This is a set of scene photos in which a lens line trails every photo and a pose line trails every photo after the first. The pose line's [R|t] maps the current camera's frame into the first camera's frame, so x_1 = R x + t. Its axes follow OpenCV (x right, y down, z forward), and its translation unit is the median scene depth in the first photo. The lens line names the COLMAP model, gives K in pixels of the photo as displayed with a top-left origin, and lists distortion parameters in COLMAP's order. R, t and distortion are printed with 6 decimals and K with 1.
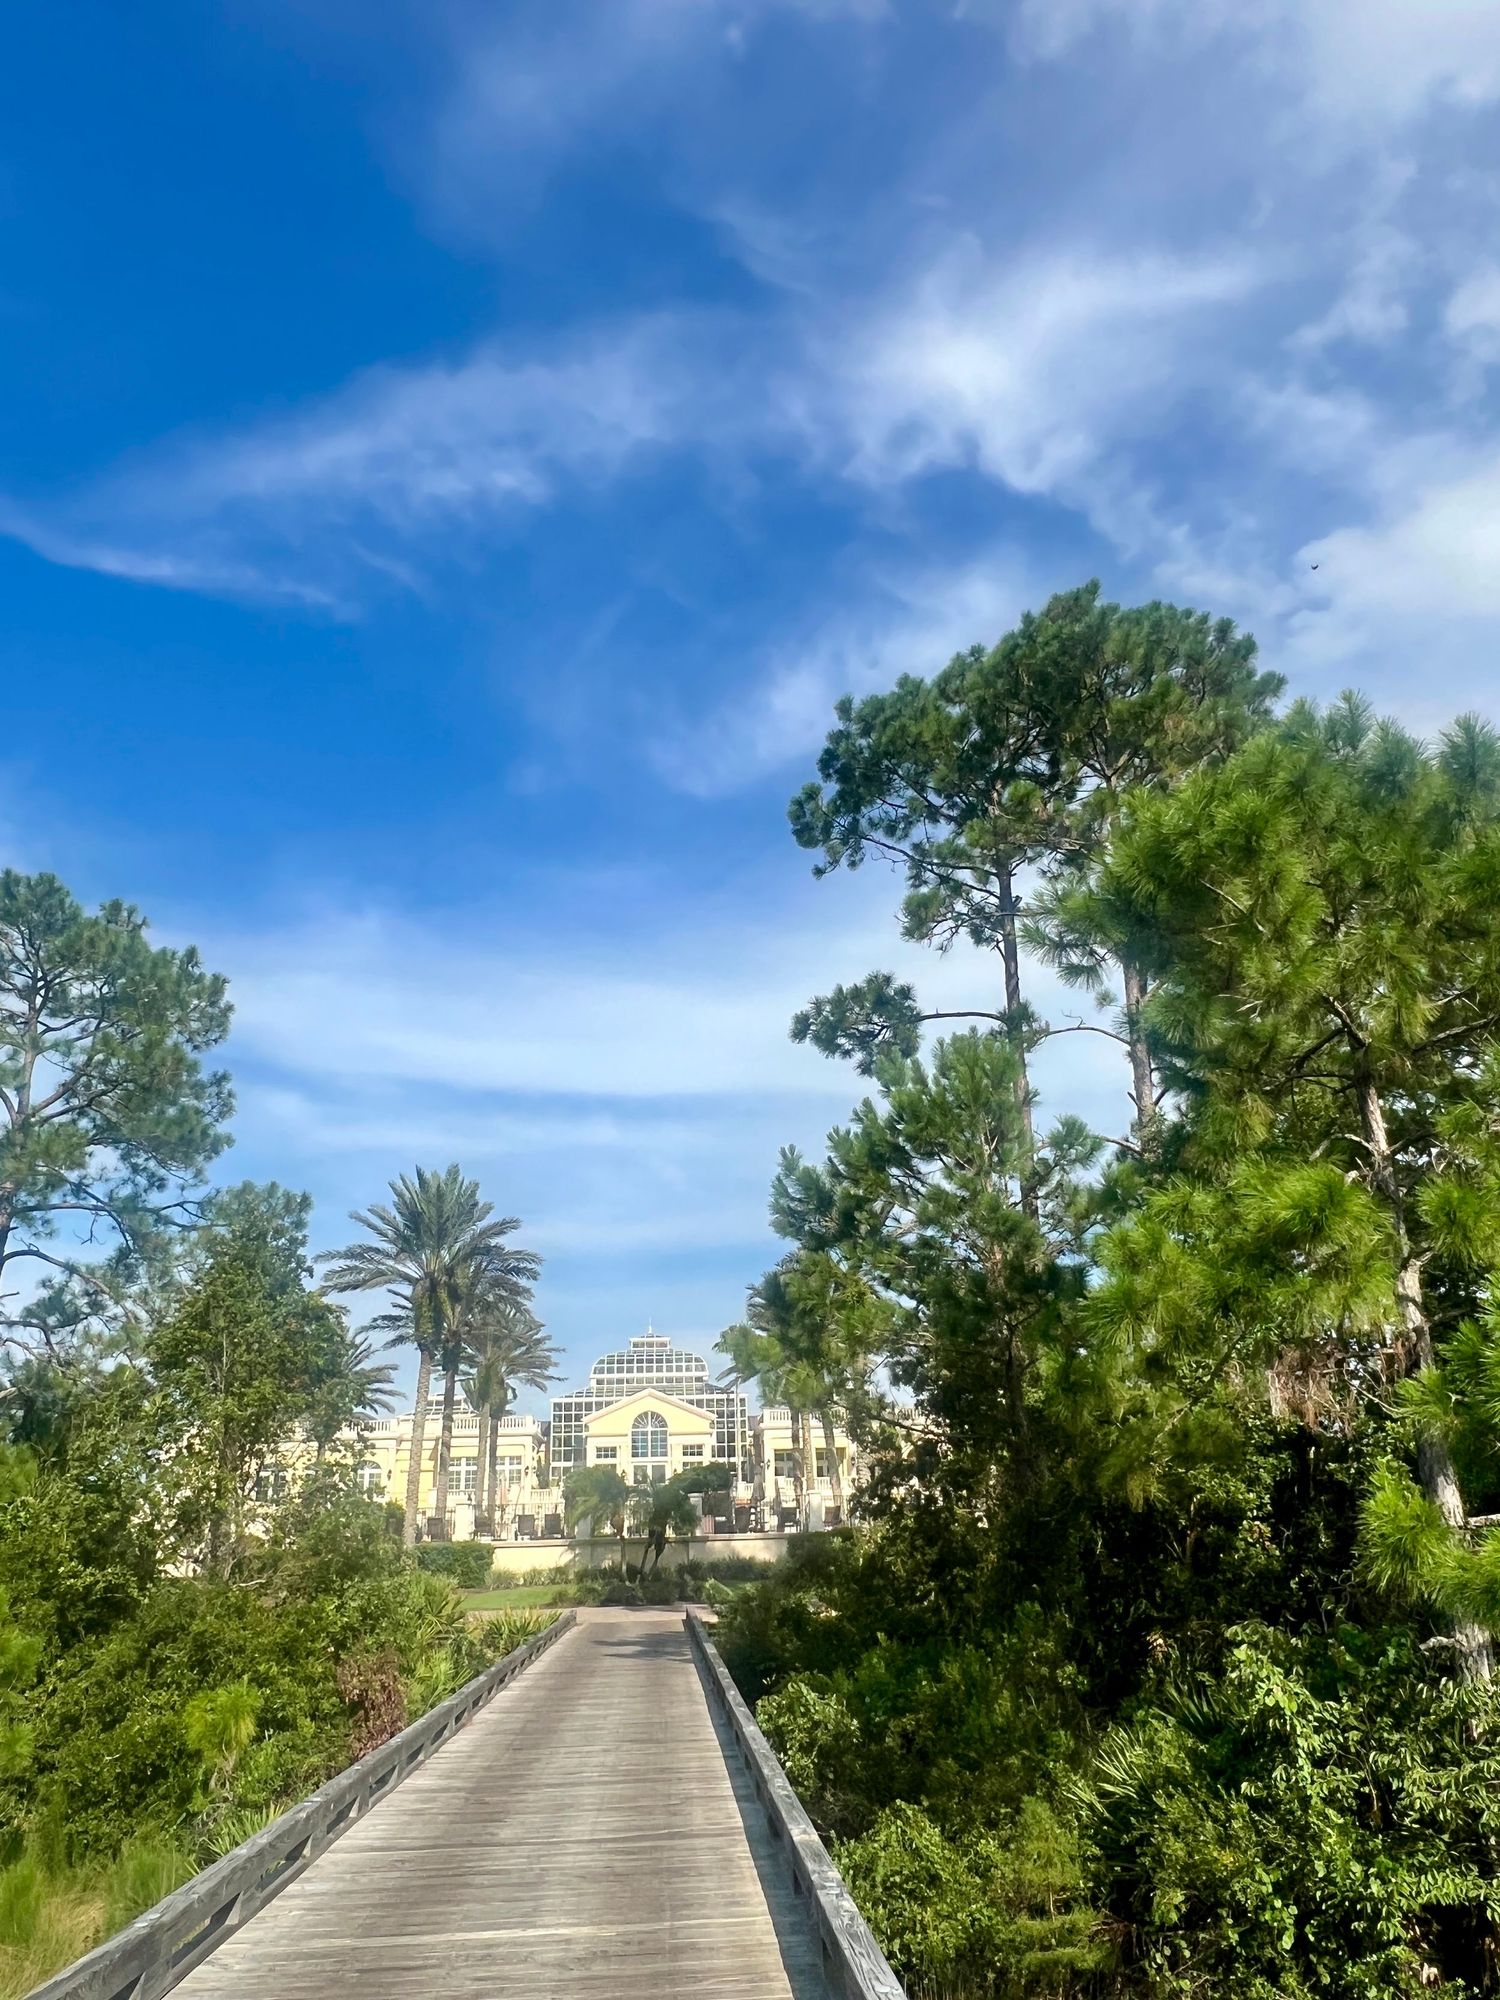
lens RADIAL K [[1394.5, 0, 750.0], [0, 1394.5, 1000.0], [0, 0, 1]] dist [0.003875, -0.000461]
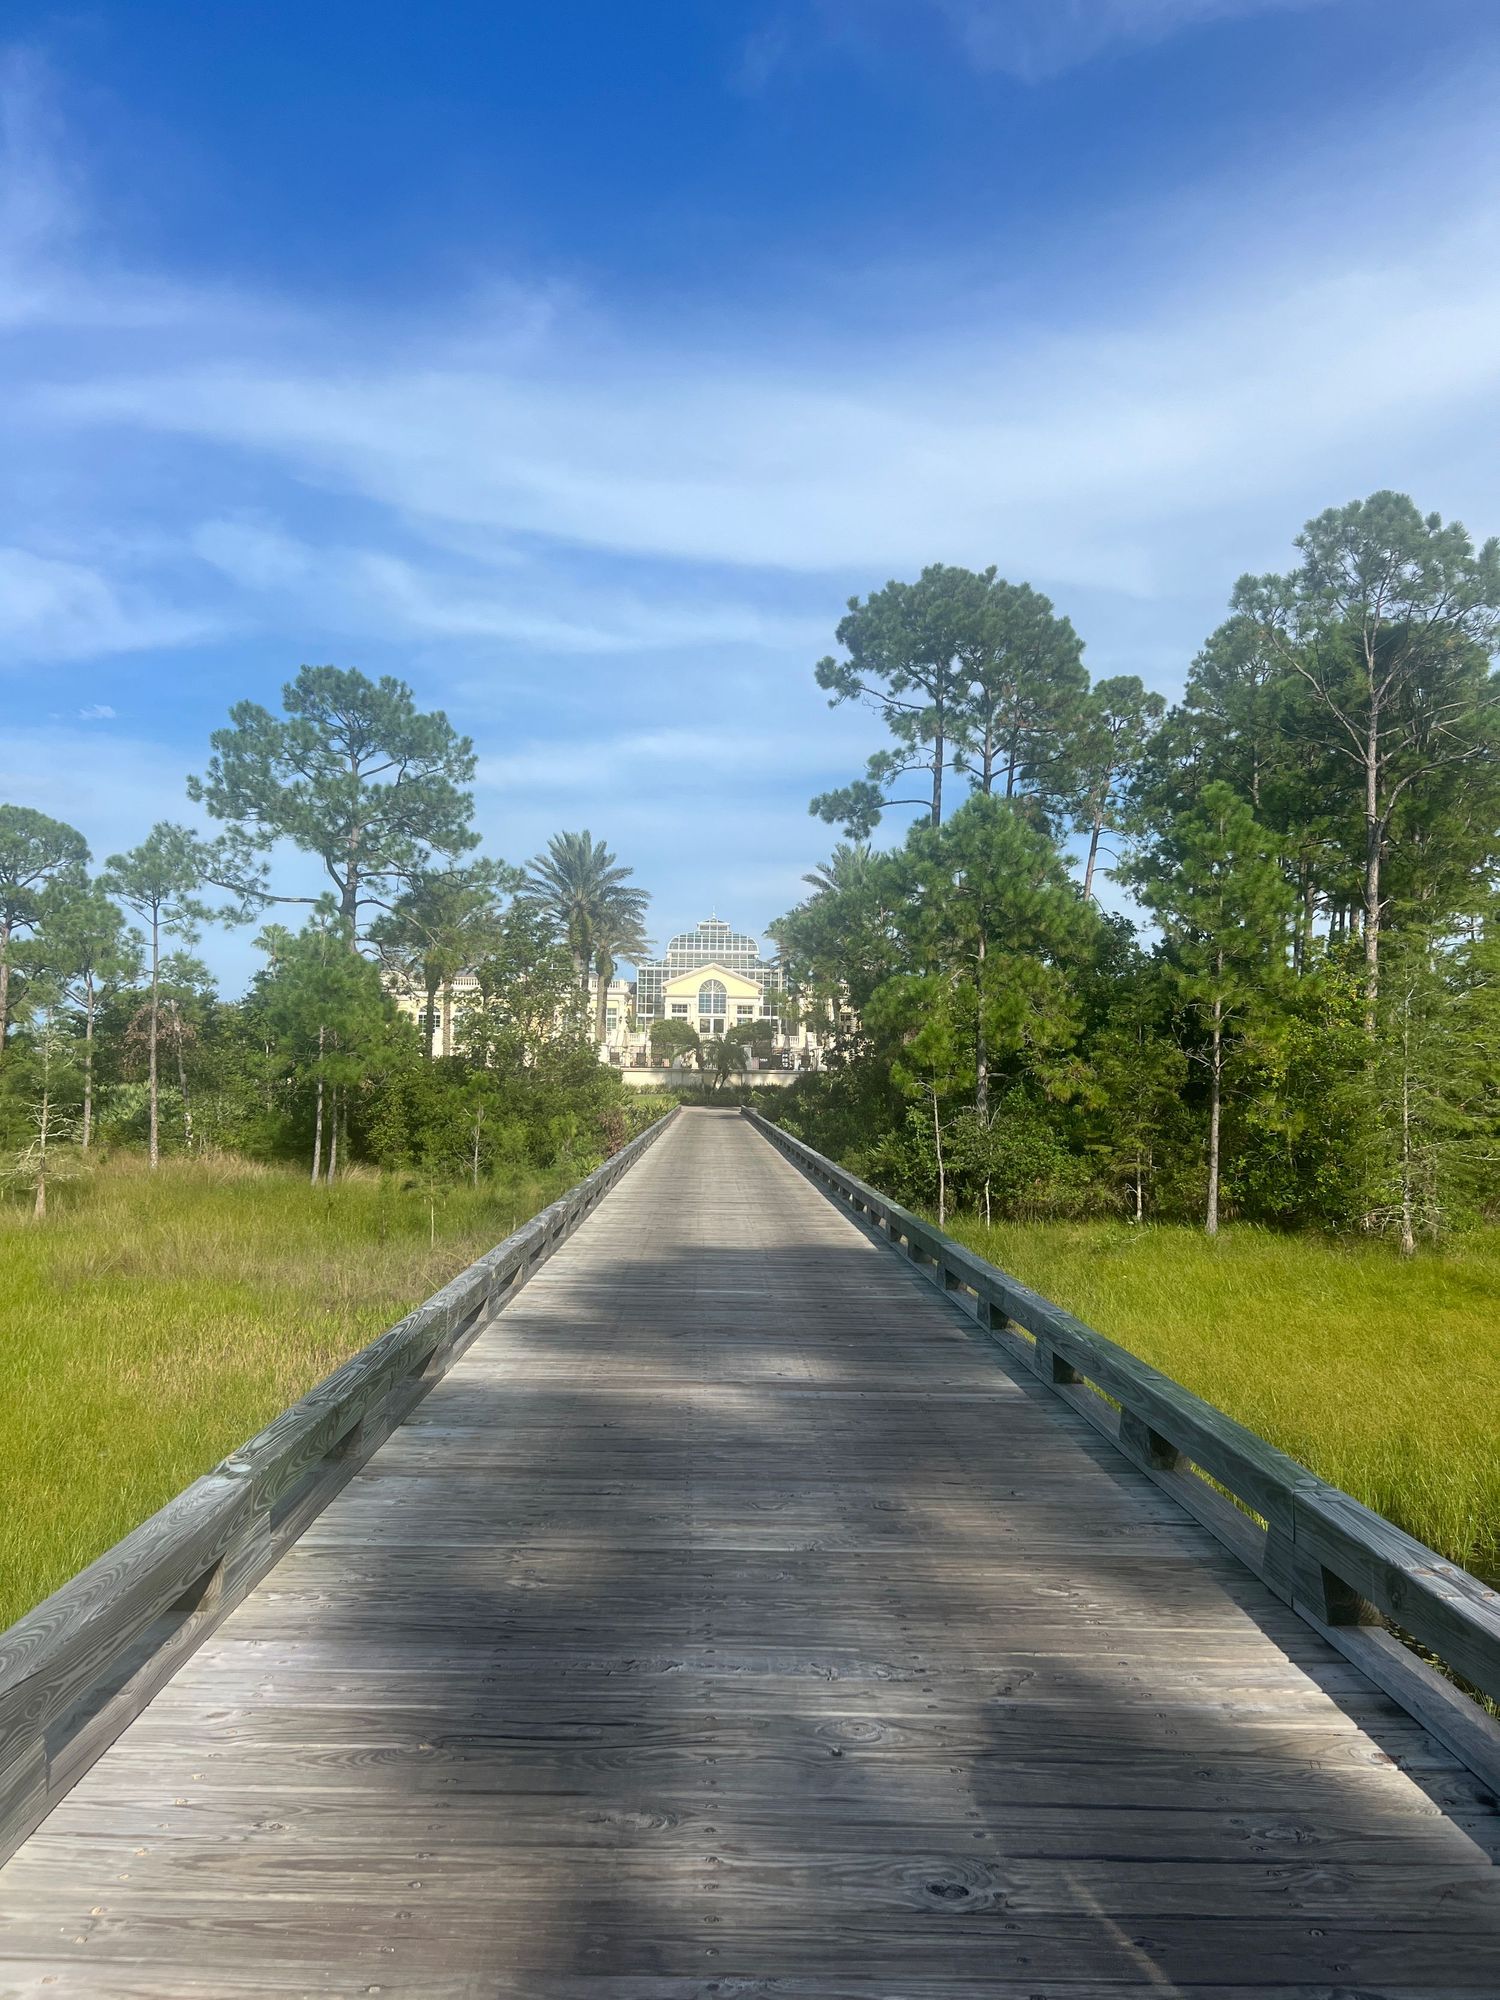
lens RADIAL K [[1482.4, 0, 750.0], [0, 1482.4, 1000.0], [0, 0, 1]] dist [0.172593, 0.000193]
pose [[0.998477, 0.043448, -0.033990, 0.011297], [-0.030647, 0.949226, 0.313100, -0.131235], [0.045868, -0.311582, 0.949112, -0.343477]]
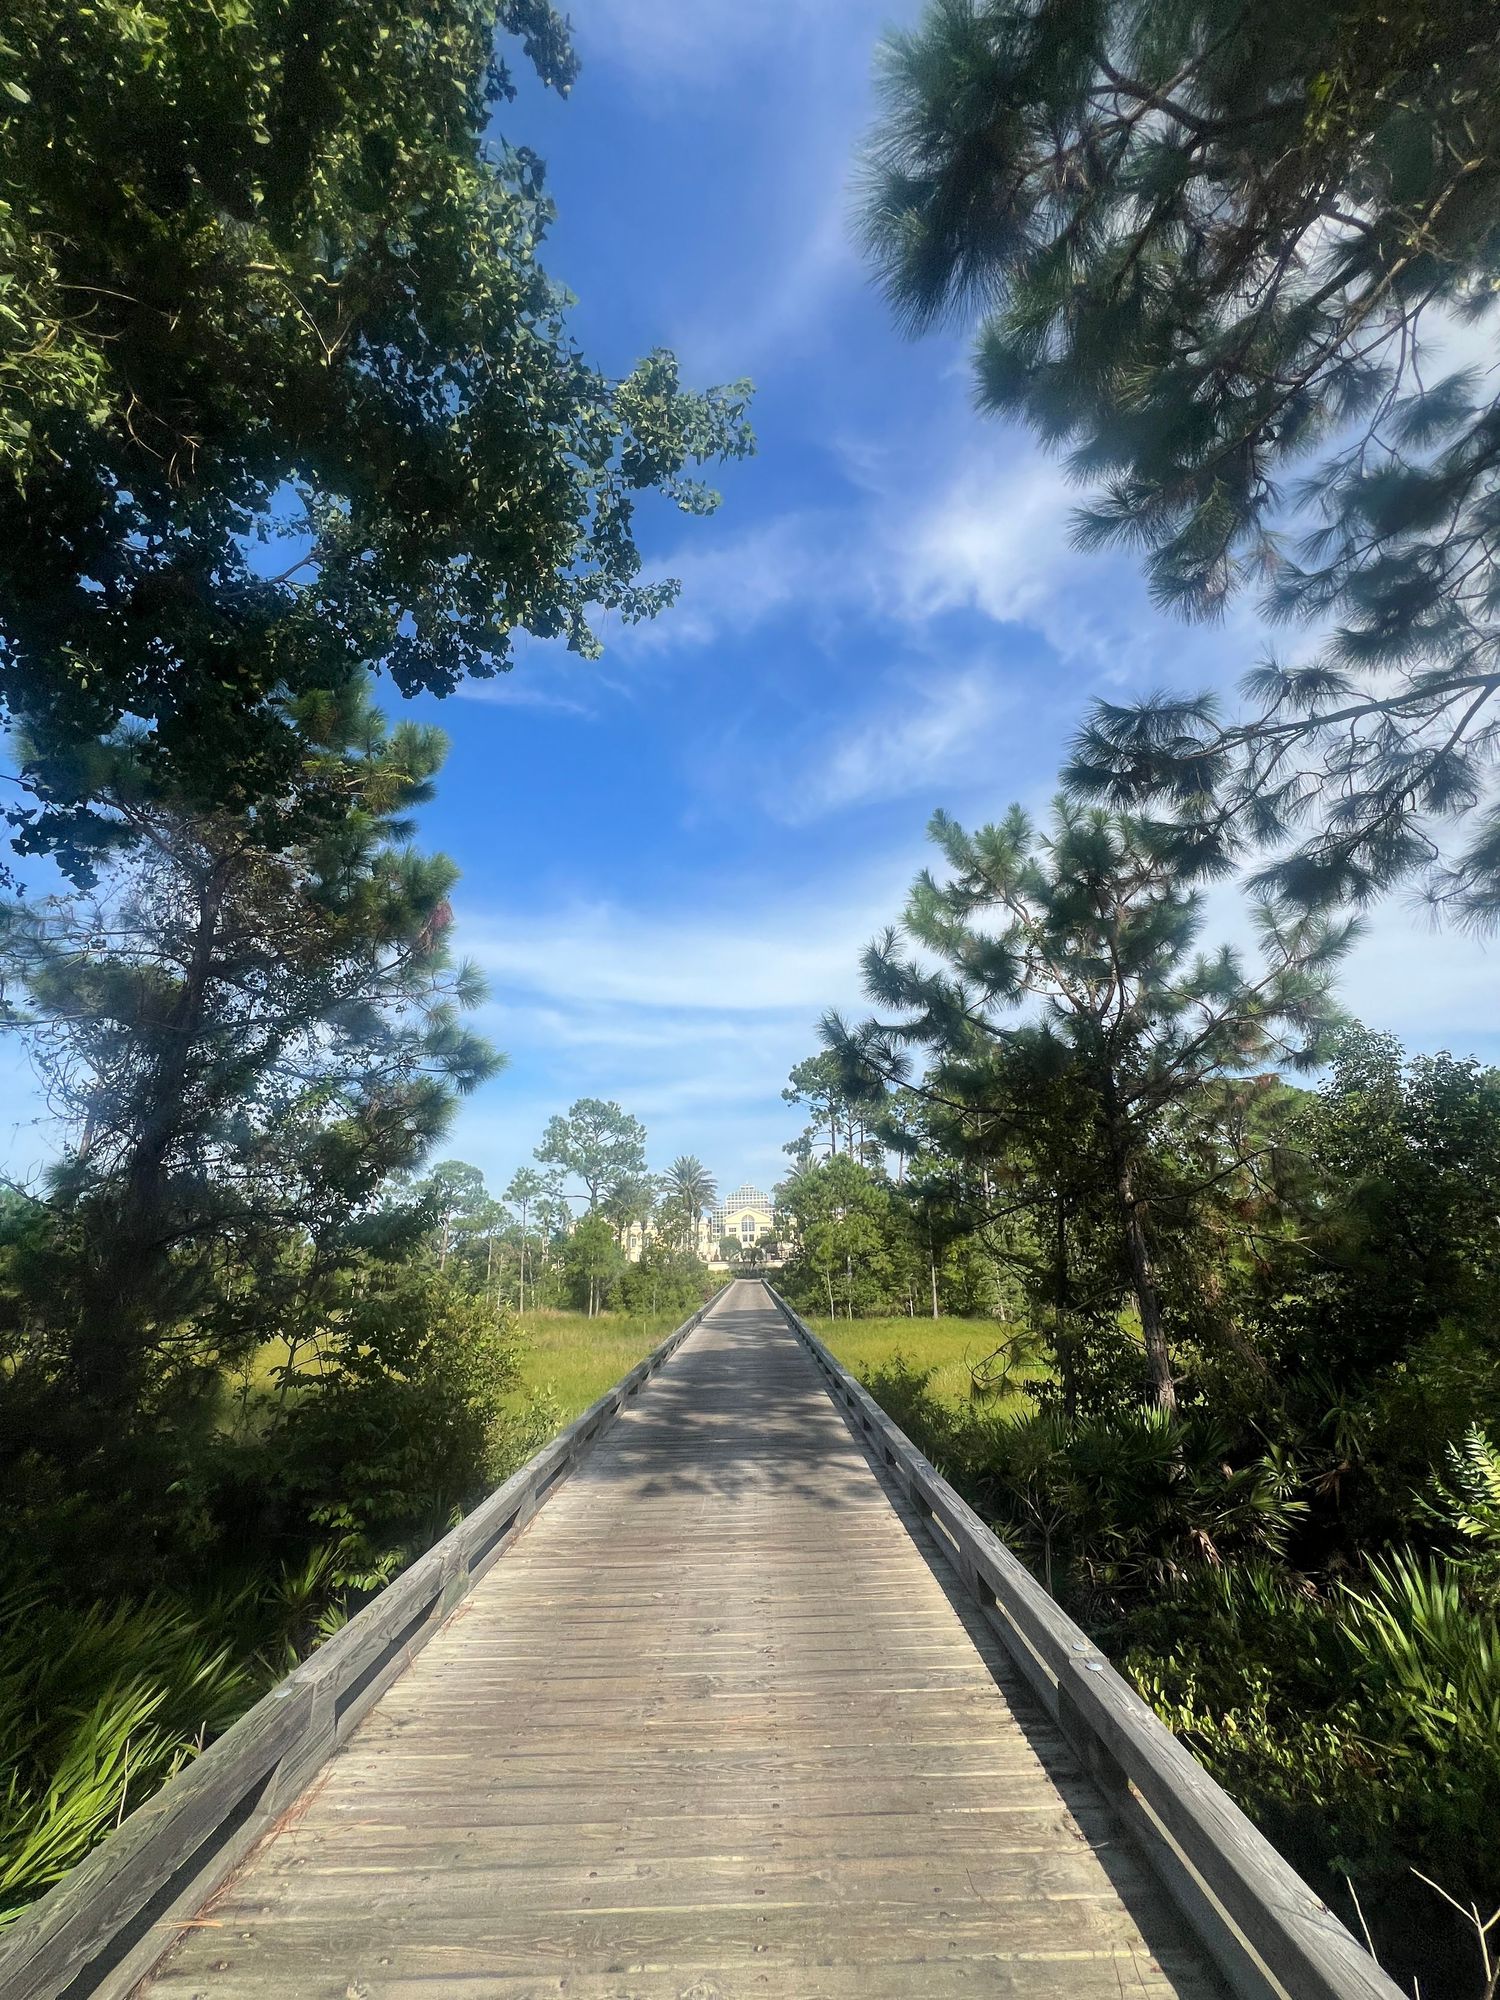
lens RADIAL K [[792.8, 0, 750.0], [0, 792.8, 1000.0], [0, 0, 1]] dist [0.001148, 0.000017]
pose [[0.998210, -0.018099, -0.057004, 0.030666], [0.021113, 0.998386, 0.052719, -0.224808], [0.055958, -0.053828, 0.996981, -0.569592]]
